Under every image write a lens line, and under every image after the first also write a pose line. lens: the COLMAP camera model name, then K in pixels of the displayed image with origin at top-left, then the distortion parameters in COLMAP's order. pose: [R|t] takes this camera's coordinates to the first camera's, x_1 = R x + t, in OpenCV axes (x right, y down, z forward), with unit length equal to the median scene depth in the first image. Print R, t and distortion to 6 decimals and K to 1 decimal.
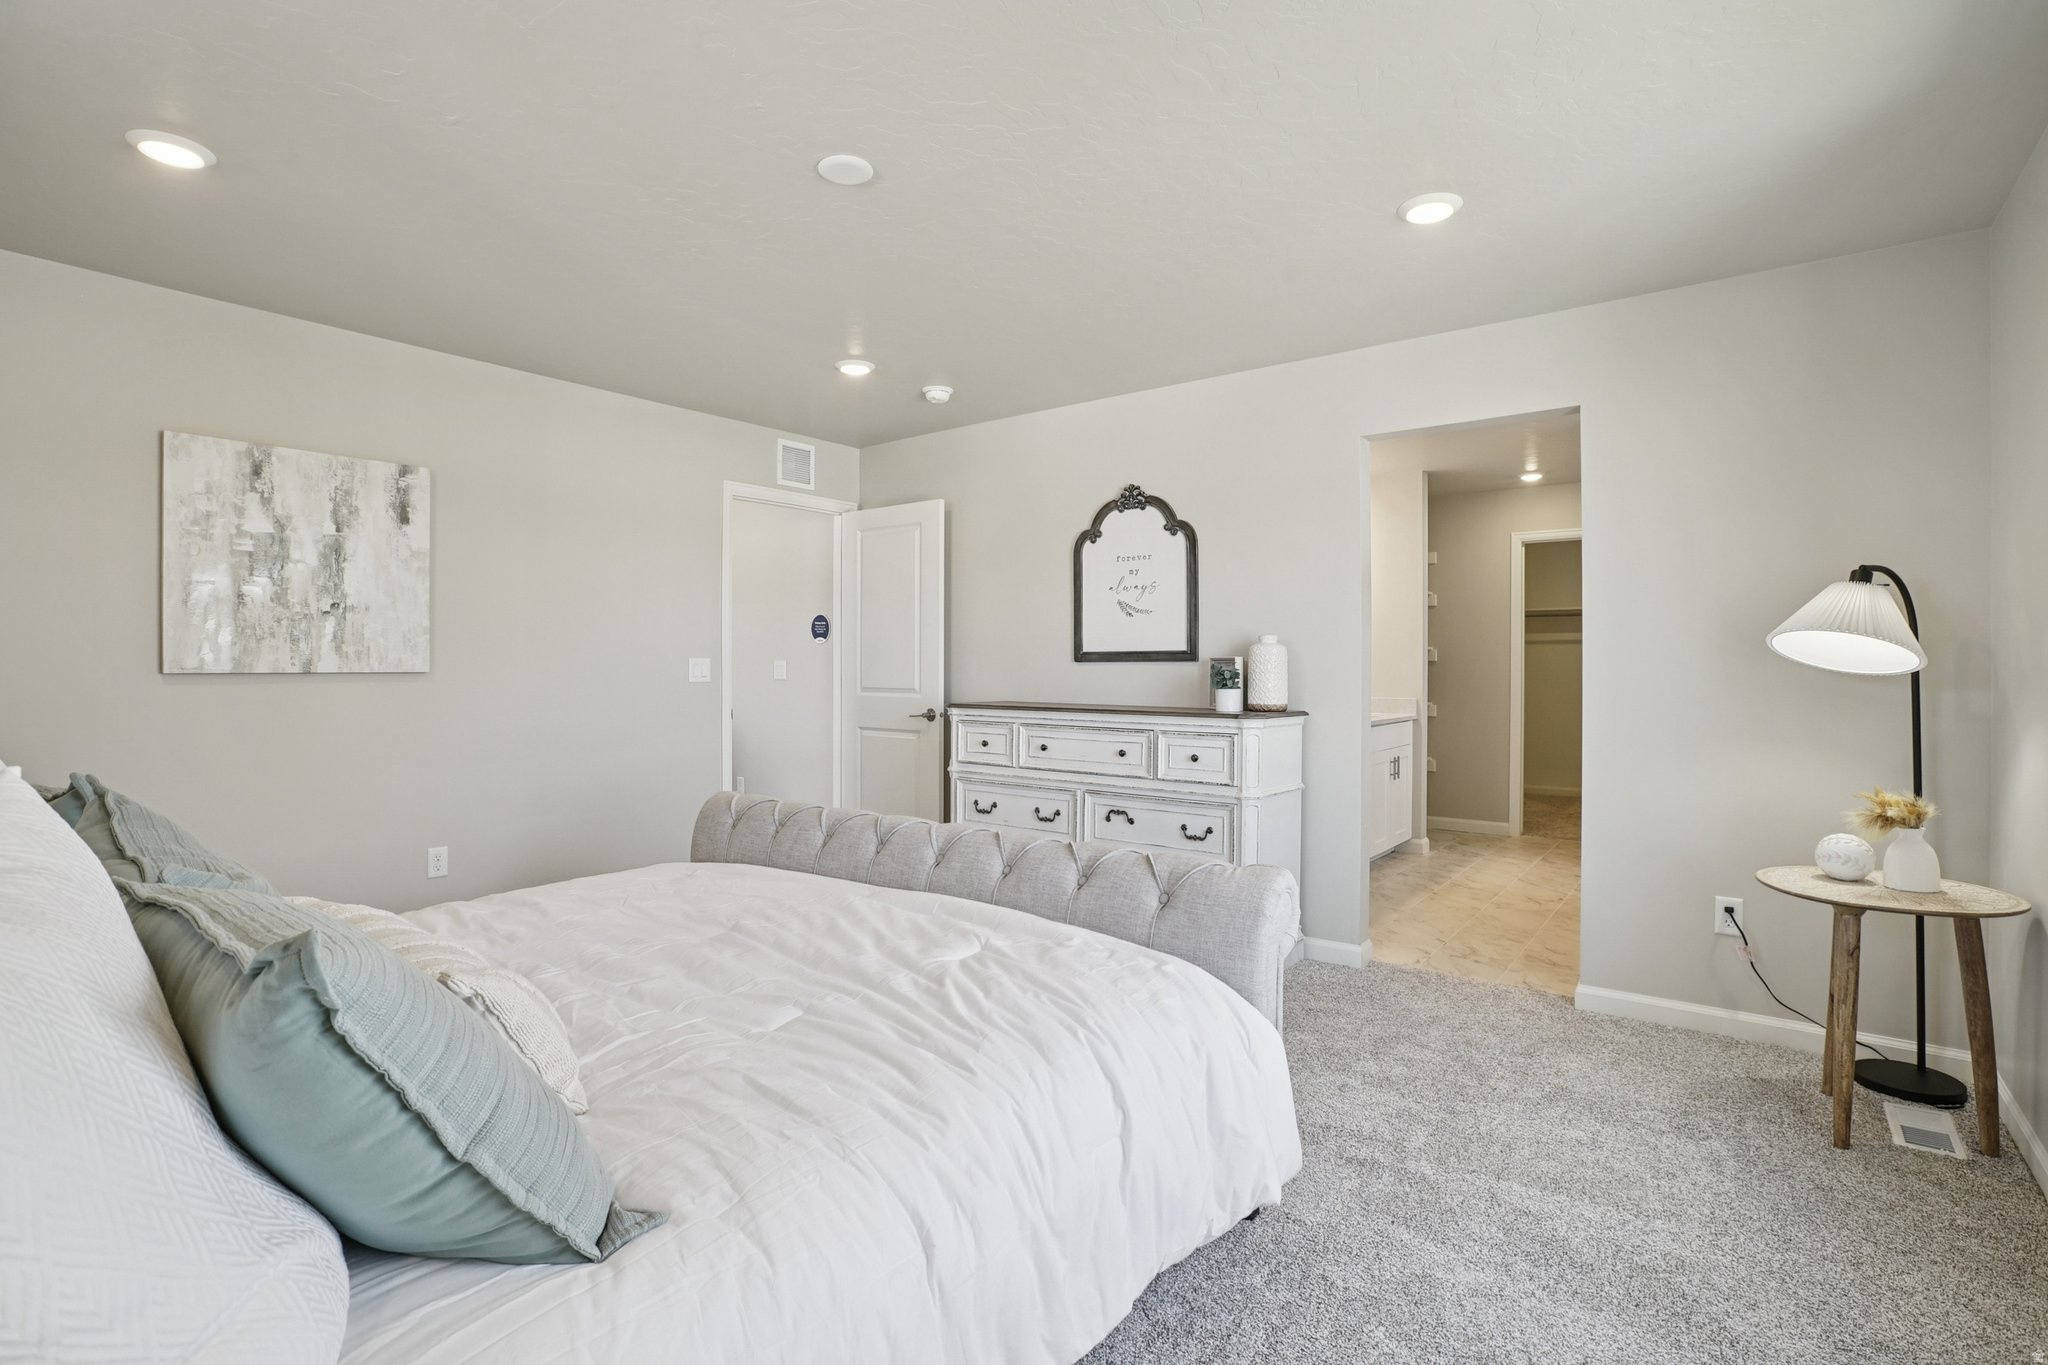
lens RADIAL K [[955.3, 0, 1023.7], [0, 955.3, 668.0], [0, 0, 1]] dist [-0.022549, 0.000455]
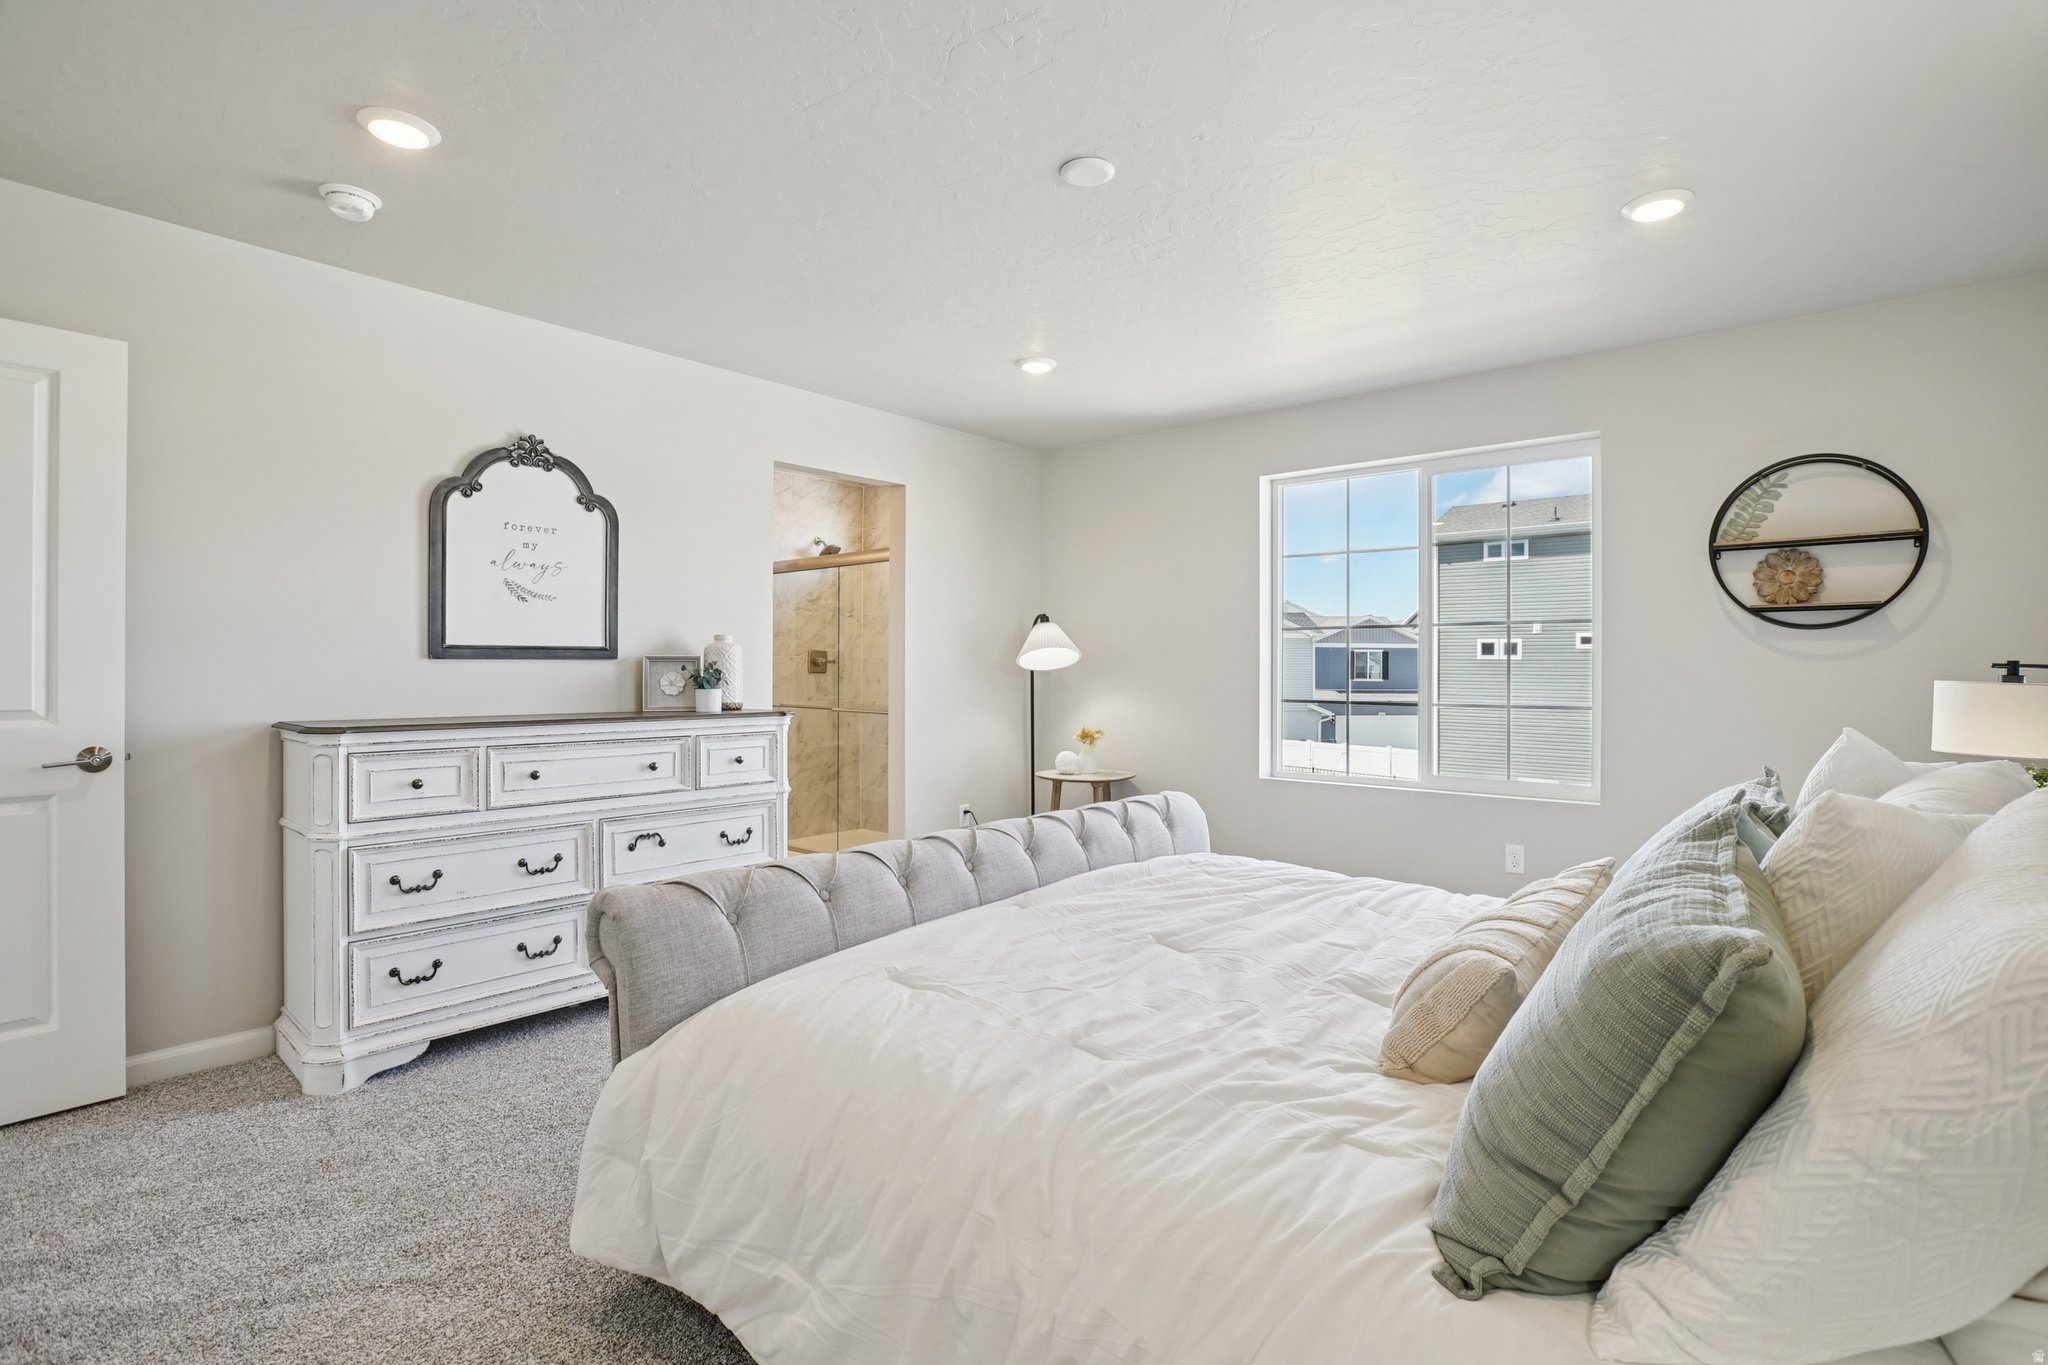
lens RADIAL K [[955.3, 0, 1023.7], [0, 955.3, 668.0], [0, 0, 1]] dist [-0.022549, 0.000455]
pose [[0.066789, -0.001804, 0.997765, -0.663579], [0.000758, 0.999998, 0.001757, -0.000431], [-0.997767, 0.000639, 0.066791, 0.556160]]
